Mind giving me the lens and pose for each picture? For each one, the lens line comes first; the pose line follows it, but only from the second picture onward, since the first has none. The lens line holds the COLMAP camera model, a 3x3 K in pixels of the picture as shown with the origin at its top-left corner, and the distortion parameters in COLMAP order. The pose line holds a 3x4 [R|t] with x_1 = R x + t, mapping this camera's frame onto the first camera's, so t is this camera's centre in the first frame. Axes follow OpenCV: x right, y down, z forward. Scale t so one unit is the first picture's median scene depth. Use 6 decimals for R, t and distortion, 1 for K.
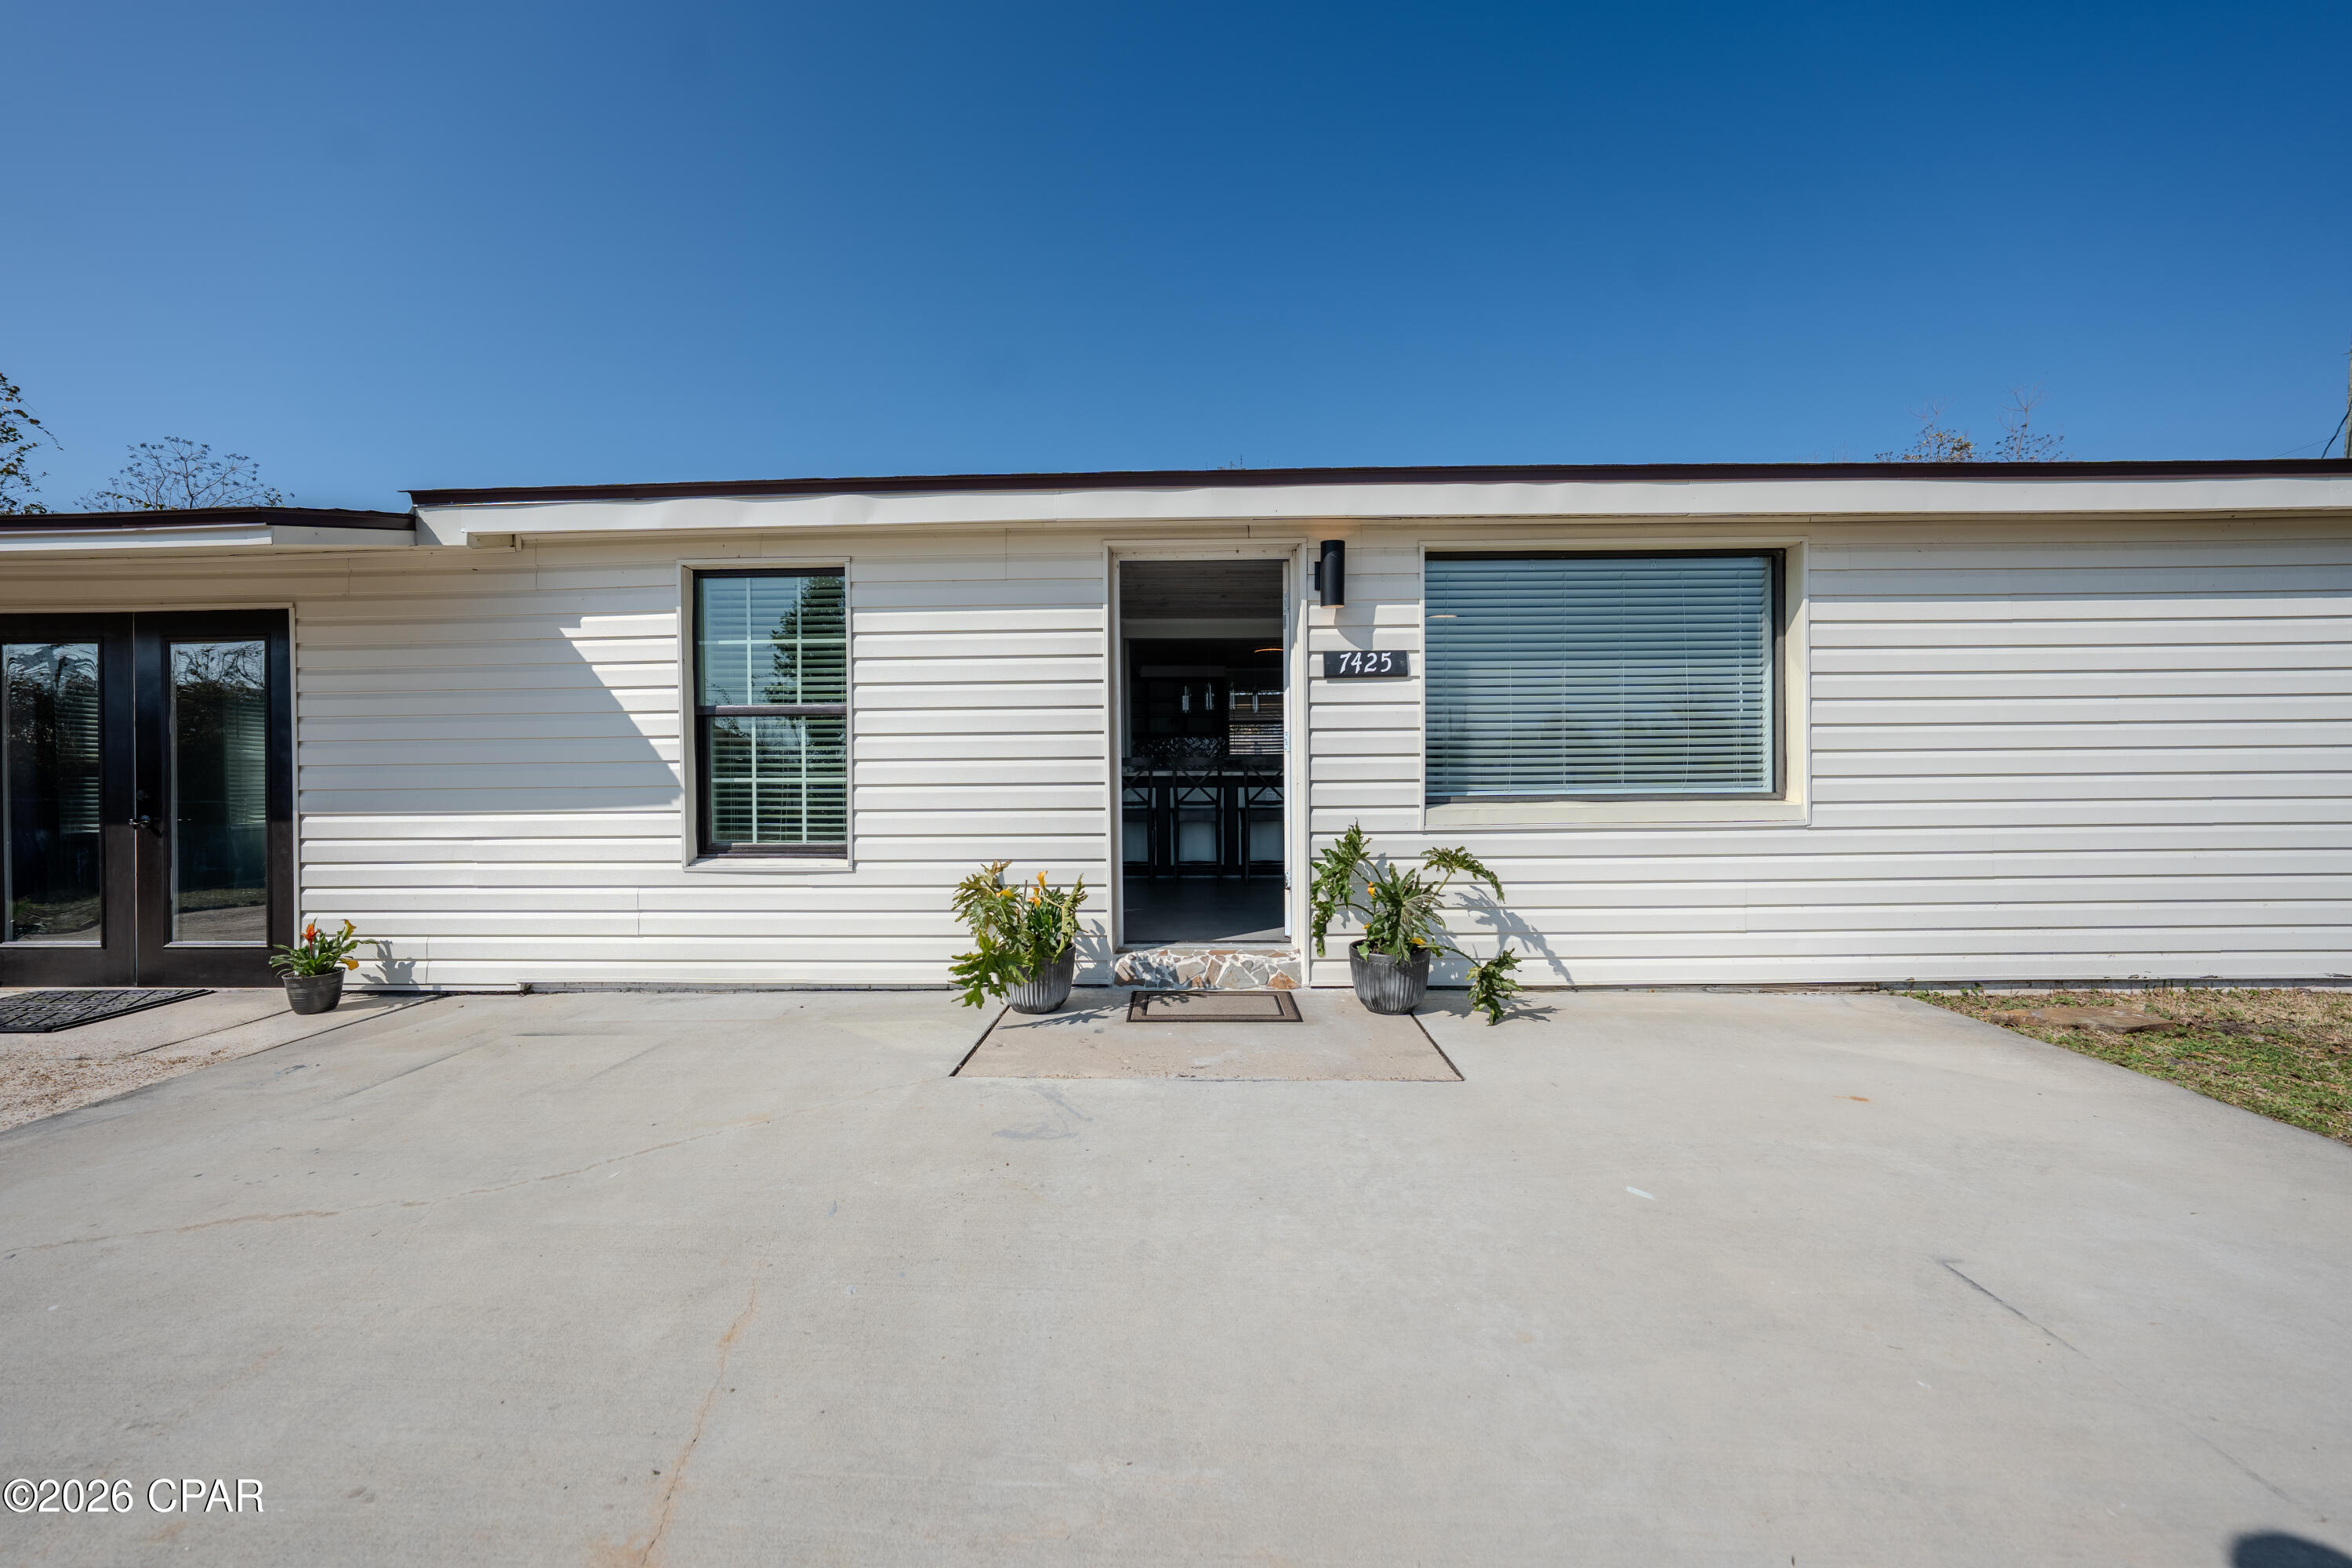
lens RADIAL K [[815.8, 0, 1179.1], [0, 815.8, 773.9], [0, 0, 1]] dist [-0.032331, 0.008577]
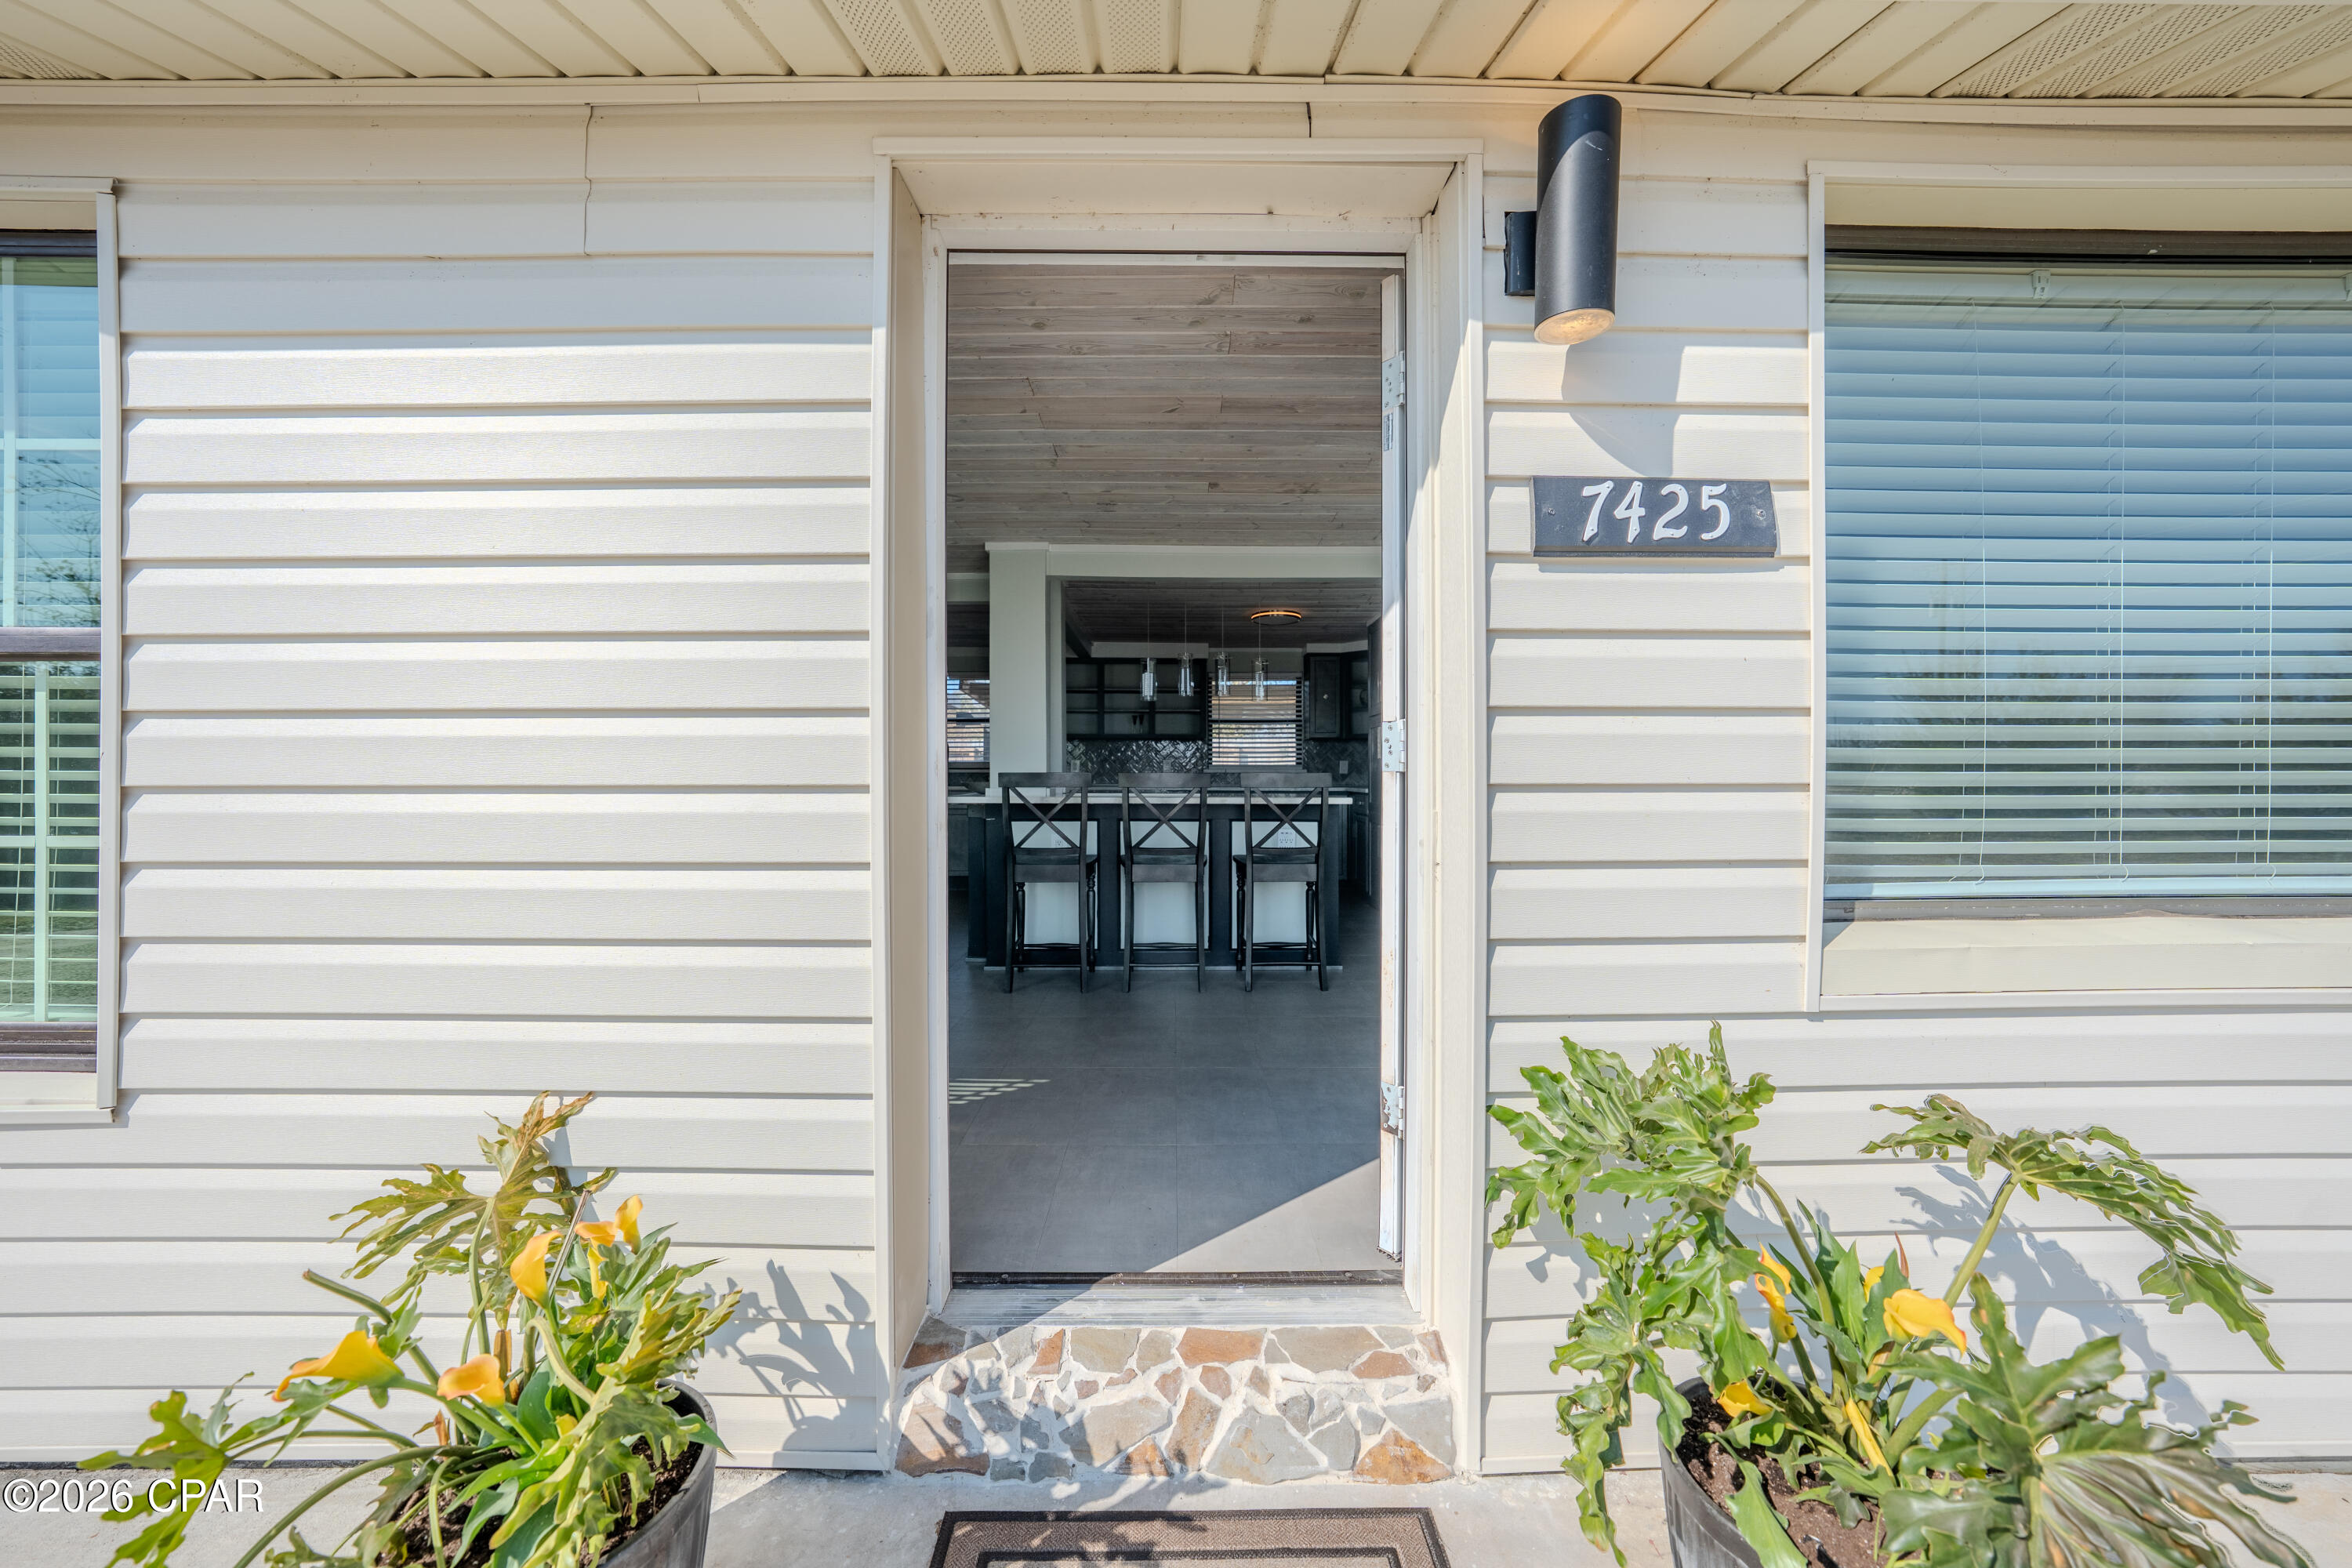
lens RADIAL K [[815.8, 0, 1179.1], [0, 815.8, 773.9], [0, 0, 1]] dist [-0.032331, 0.008577]
pose [[0.999486, 0.008520, 0.030919, 0.023083], [-0.008293, 0.999938, -0.007448, -0.024364], [-0.030981, 0.007188, 0.999494, 0.667901]]
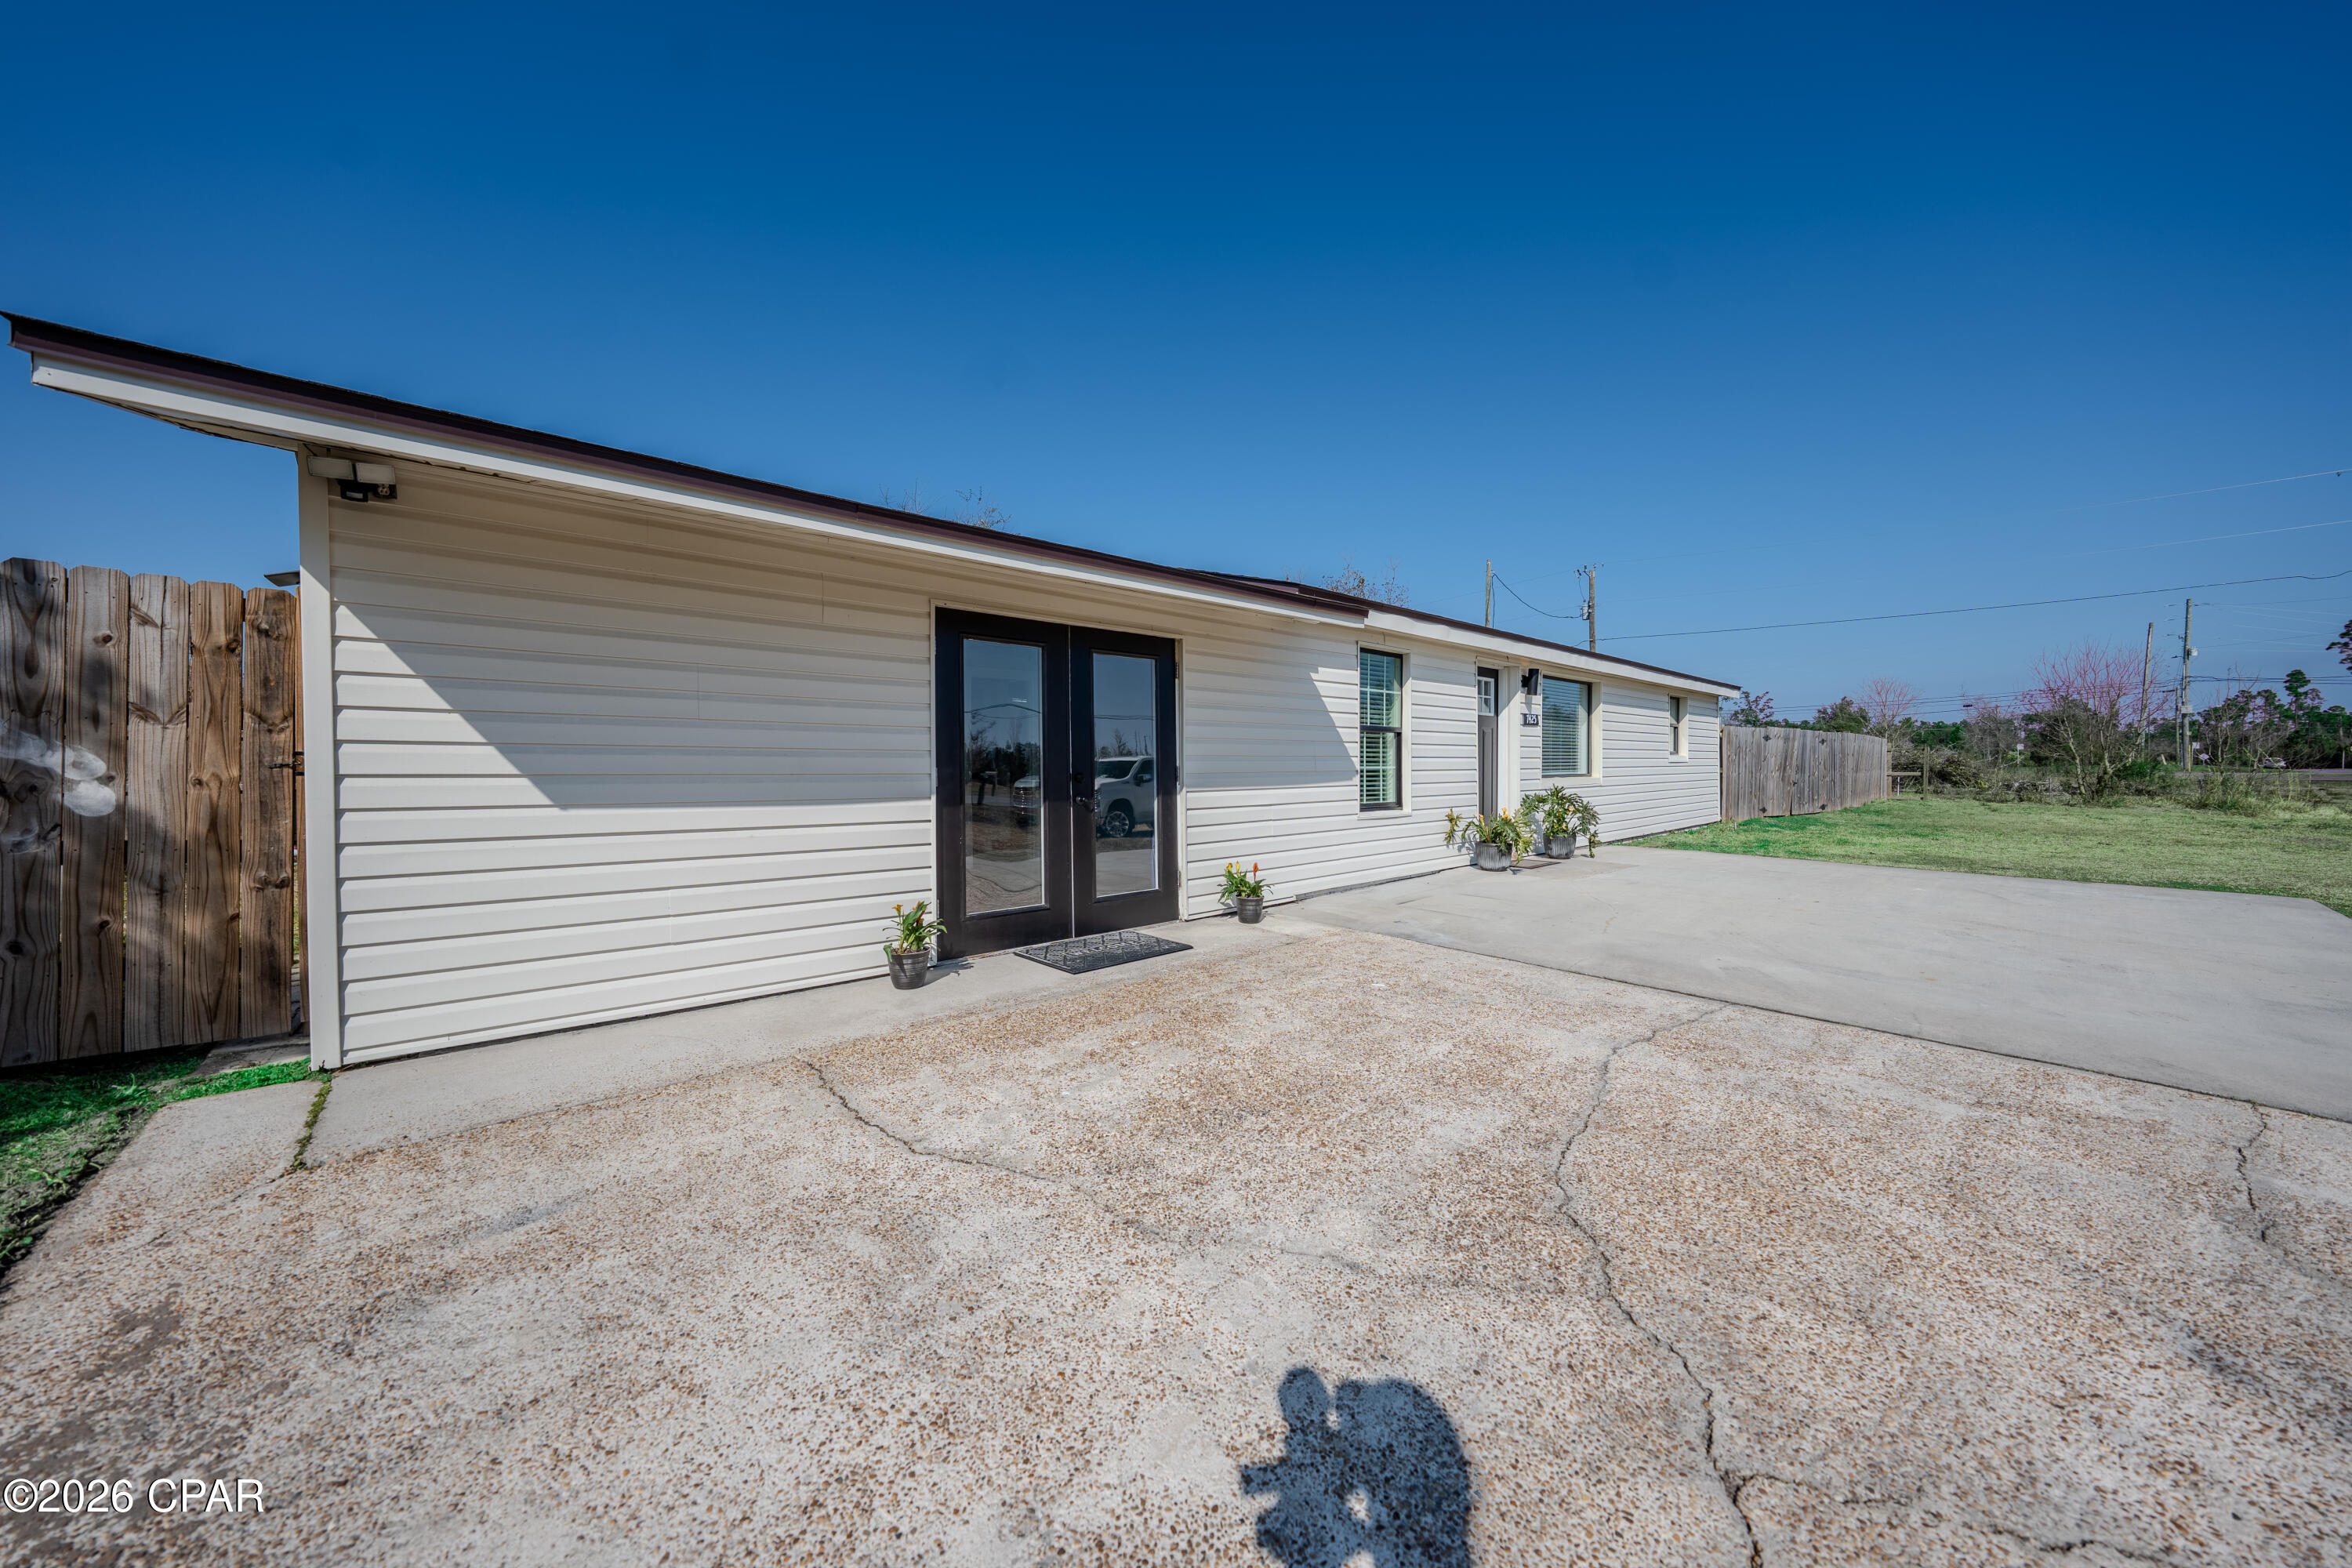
lens RADIAL K [[815.8, 0, 1179.1], [0, 815.8, 773.9], [0, 0, 1]] dist [-0.032331, 0.008577]
pose [[0.723212, -0.001926, 0.690623, -2.135242], [-0.000646, 0.999994, 0.003466, 0.016333], [-0.690626, -0.002953, 0.723206, -0.004980]]
